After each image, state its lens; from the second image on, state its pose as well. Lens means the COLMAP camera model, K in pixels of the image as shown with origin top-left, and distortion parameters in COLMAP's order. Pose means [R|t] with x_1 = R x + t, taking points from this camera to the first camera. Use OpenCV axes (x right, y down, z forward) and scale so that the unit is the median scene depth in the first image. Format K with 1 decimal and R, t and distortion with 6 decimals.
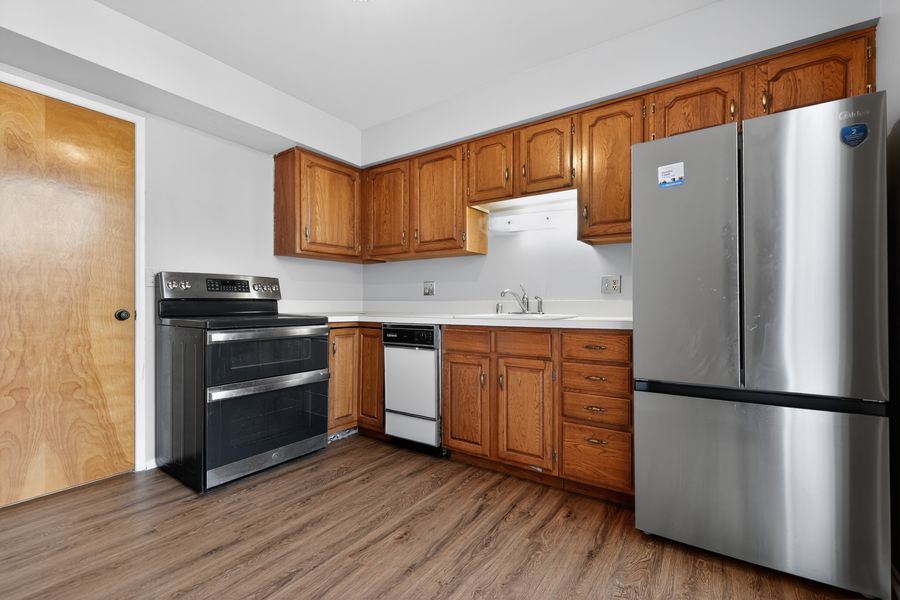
lens RADIAL K [[392.0, 0, 448.9], [0, 392.0, 304.5], [0, 0, 1]] dist [0.002002, -0.000206]
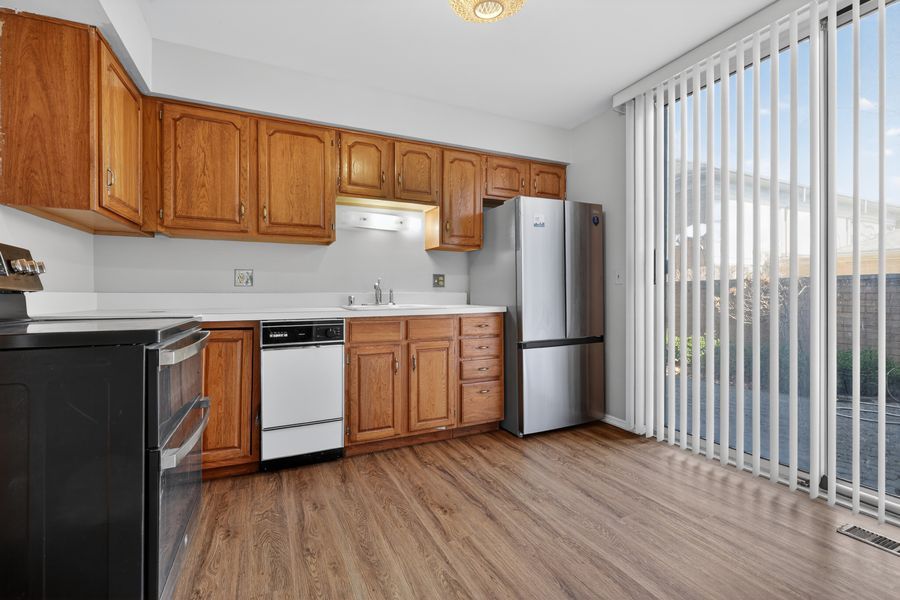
lens RADIAL K [[392.0, 0, 448.0], [0, 392.0, 293.9], [0, 0, 1]] dist [0.002002, -0.000206]
pose [[0.516215, -0.002354, 0.856456, -0.751270], [0.006529, 0.999978, -0.001186, -0.004814], [-0.856434, 0.006204, 0.516219, 0.307515]]
